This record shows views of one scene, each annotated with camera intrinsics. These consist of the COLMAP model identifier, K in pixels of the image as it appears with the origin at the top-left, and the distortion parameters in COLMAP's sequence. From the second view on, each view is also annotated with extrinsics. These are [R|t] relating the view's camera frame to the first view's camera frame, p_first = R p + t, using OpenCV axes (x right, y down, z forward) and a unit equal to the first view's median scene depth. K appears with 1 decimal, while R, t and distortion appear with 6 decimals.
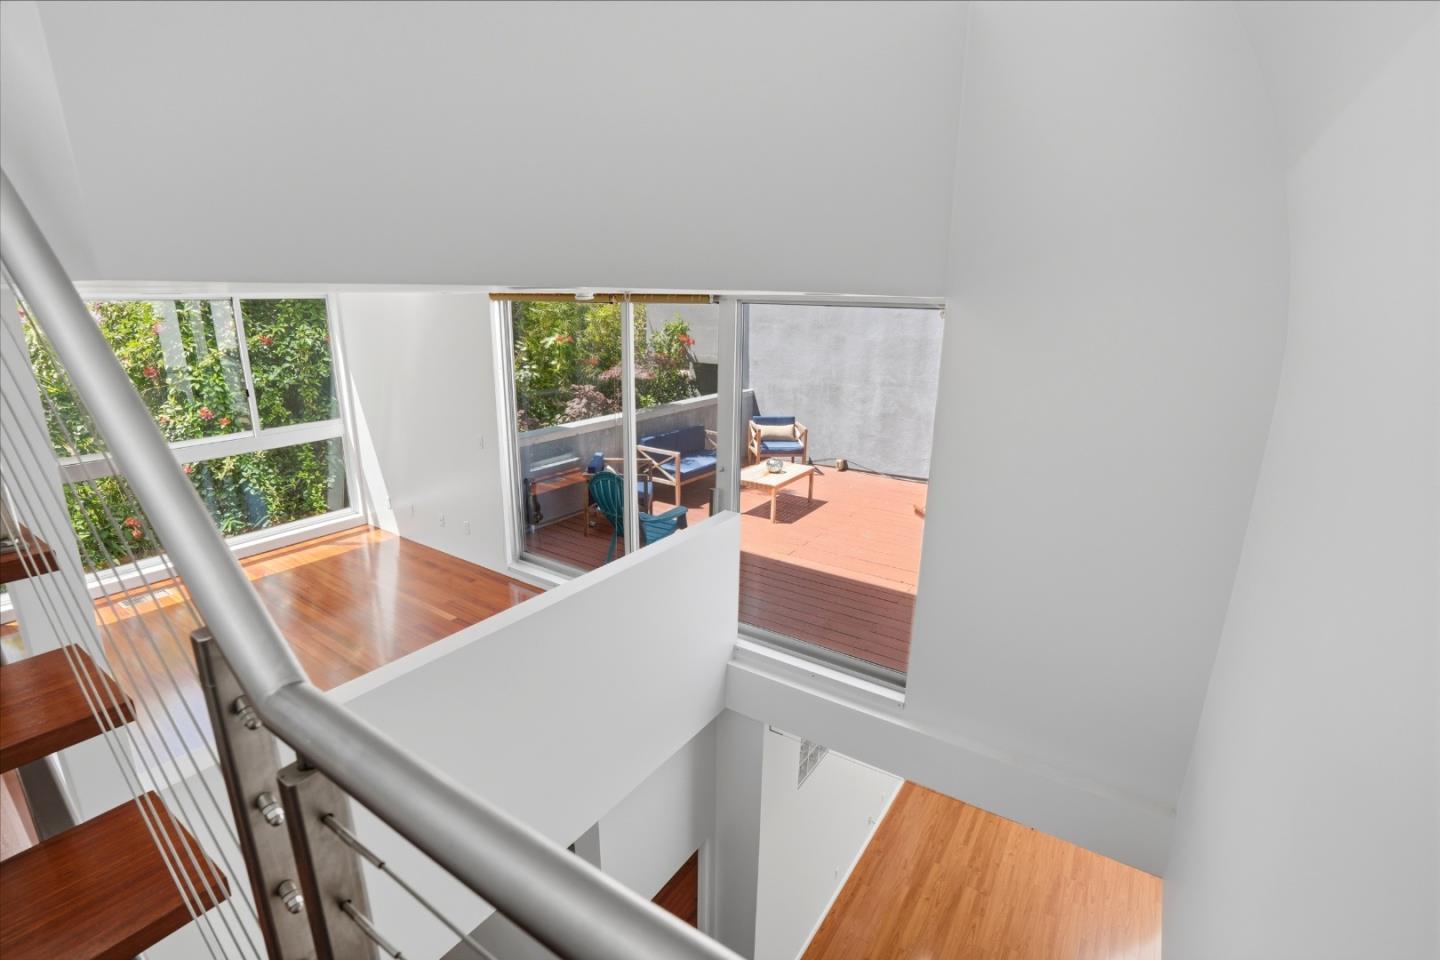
lens RADIAL K [[681.1, 0, 722.9], [0, 681.1, 482.7], [0, 0, 1]] dist [-0.028093, 0.003947]
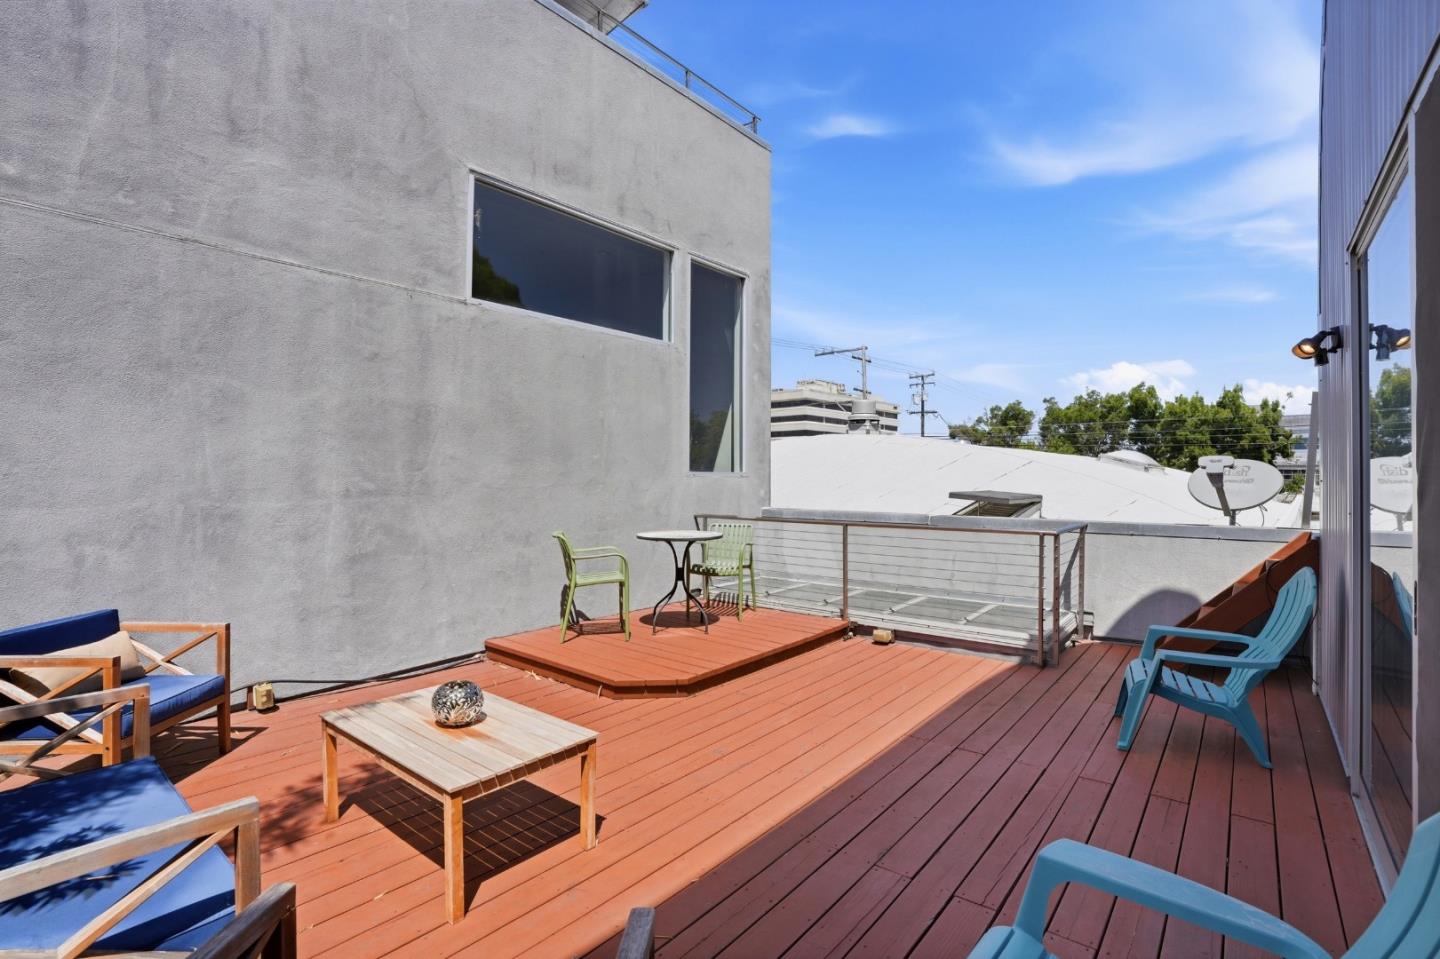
lens RADIAL K [[681.1, 0, 720.0], [0, 681.1, 472.9], [0, 0, 1]] dist [-0.028093, 0.003947]
pose [[0.106612, -0.010960, 0.994240, -0.204038], [0.264755, 0.964152, -0.017761, -0.079078], [-0.958404, 0.265123, 0.105692, 0.673224]]
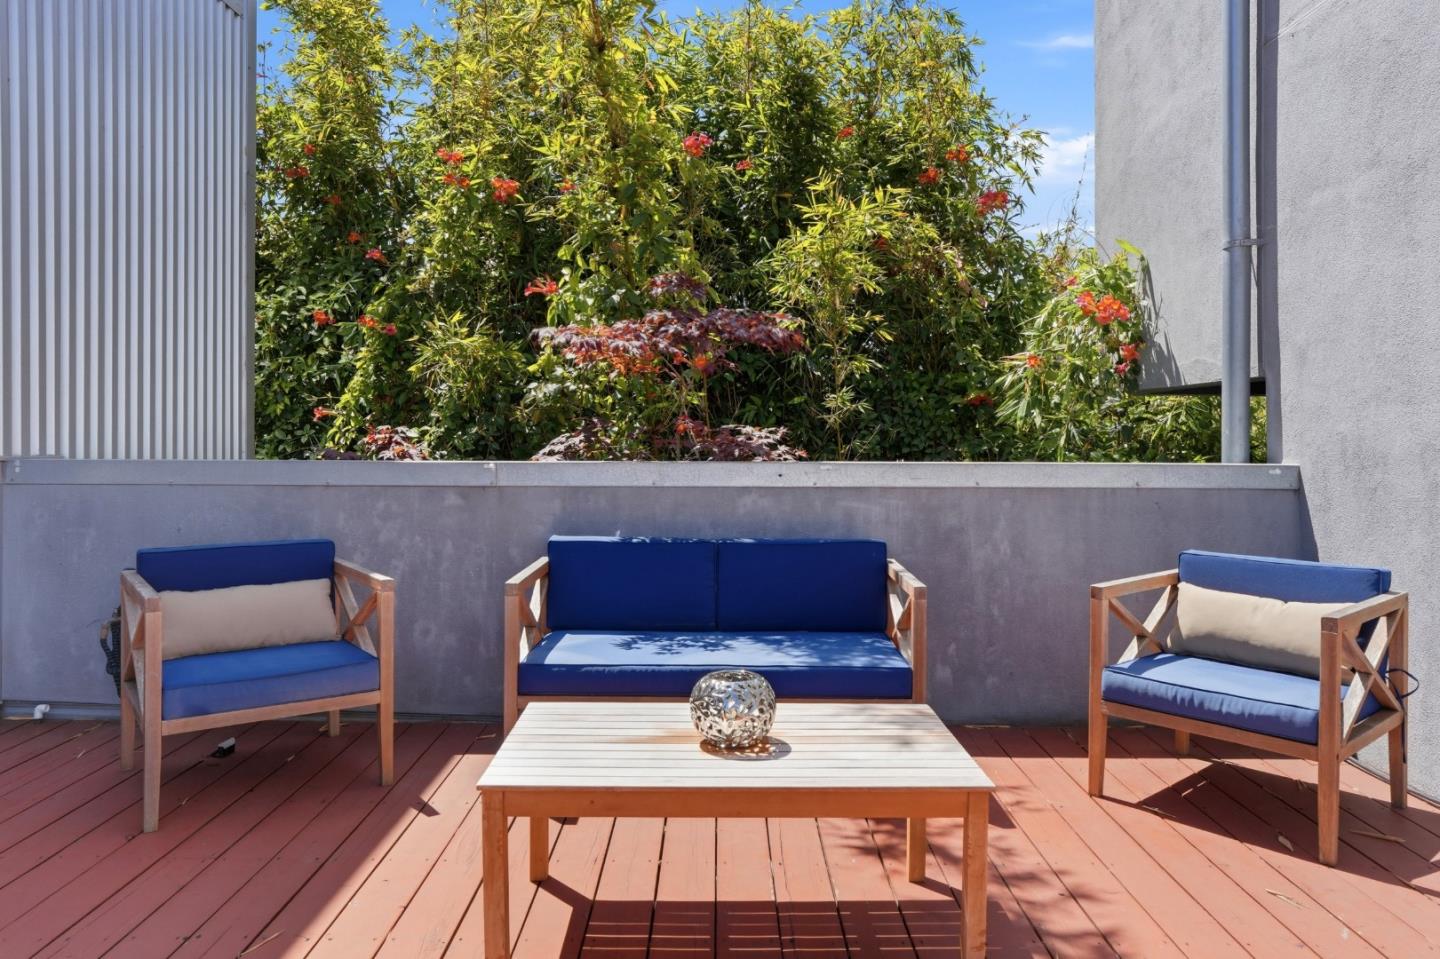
lens RADIAL K [[1009.7, 0, 724.2], [0, 1009.7, 449.8], [0, 0, 1]] dist [-0.001336, -0.002763]
pose [[0.548291, 0.000876, -0.836287, 0.261667], [-0.222645, 0.964062, -0.144962, -0.043954], [0.806105, 0.265677, 0.528782, 0.686175]]
